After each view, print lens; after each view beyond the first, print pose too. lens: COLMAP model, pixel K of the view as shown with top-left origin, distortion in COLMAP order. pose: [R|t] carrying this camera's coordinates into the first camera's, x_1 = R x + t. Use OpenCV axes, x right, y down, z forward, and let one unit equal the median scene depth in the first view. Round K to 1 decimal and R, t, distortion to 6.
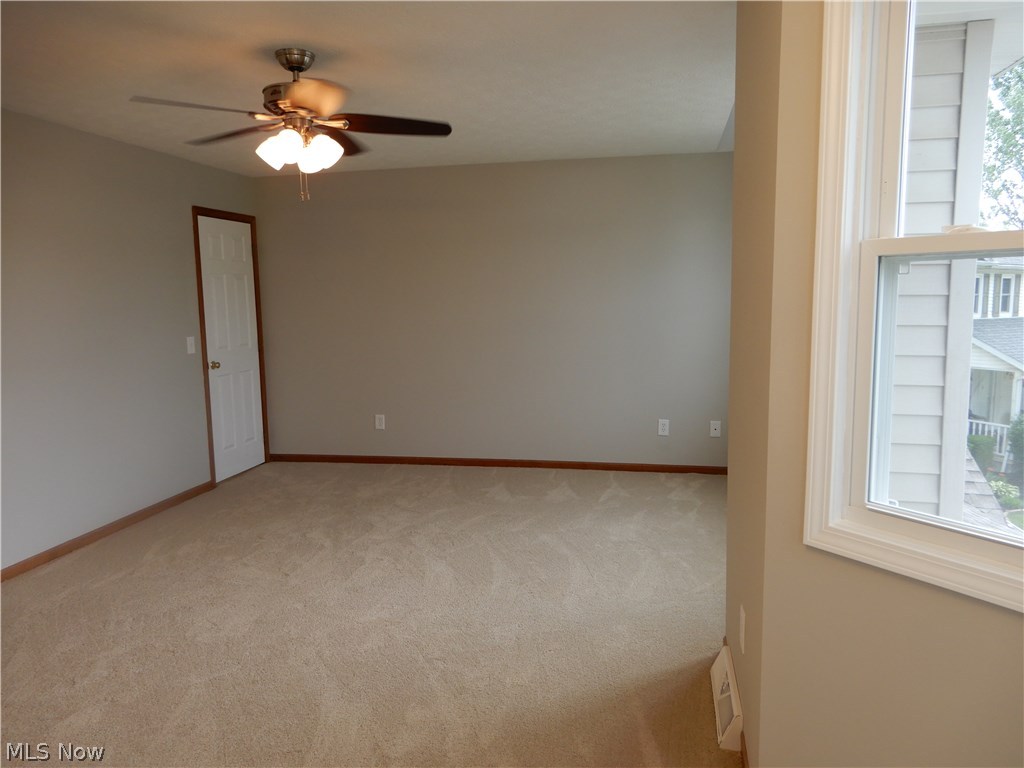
lens RADIAL K [[729.6, 0, 513.6], [0, 729.6, 378.3], [0, 0, 1]] dist [0.006072, -0.003434]
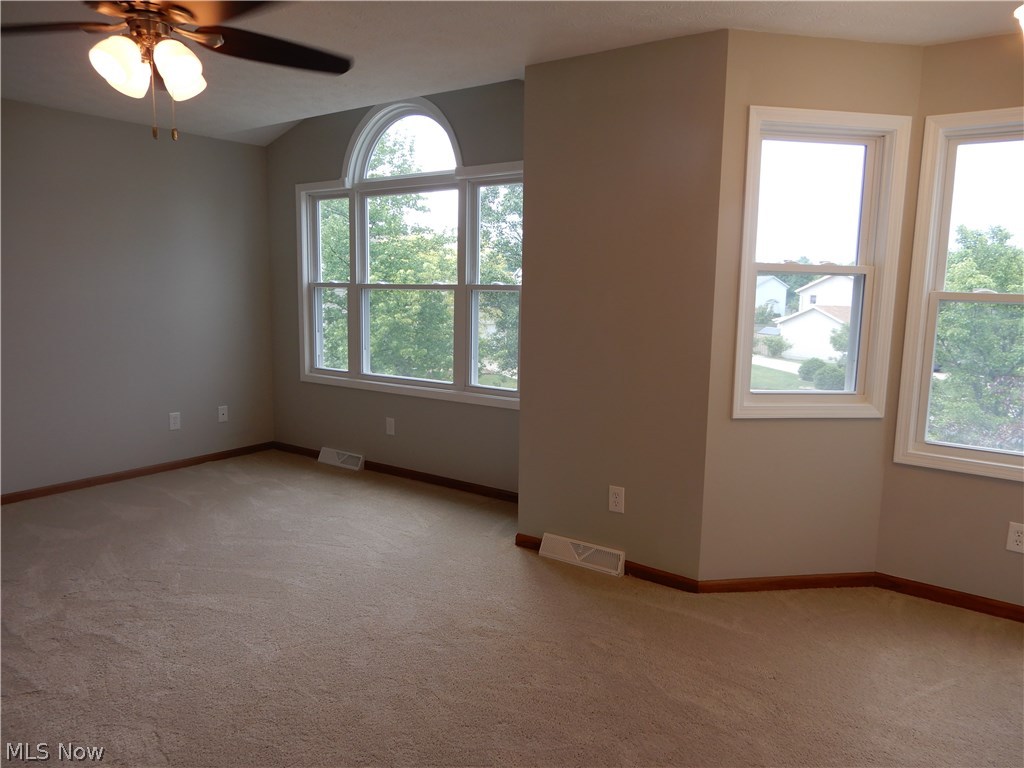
lens RADIAL K [[729.6, 0, 513.6], [0, 729.6, 378.3], [0, 0, 1]] dist [0.006072, -0.003434]
pose [[0.419487, -0.096224, 0.902647, -0.630585], [0.079836, 0.994424, 0.068906, -0.023552], [-0.904244, 0.043158, 0.424830, 0.278951]]
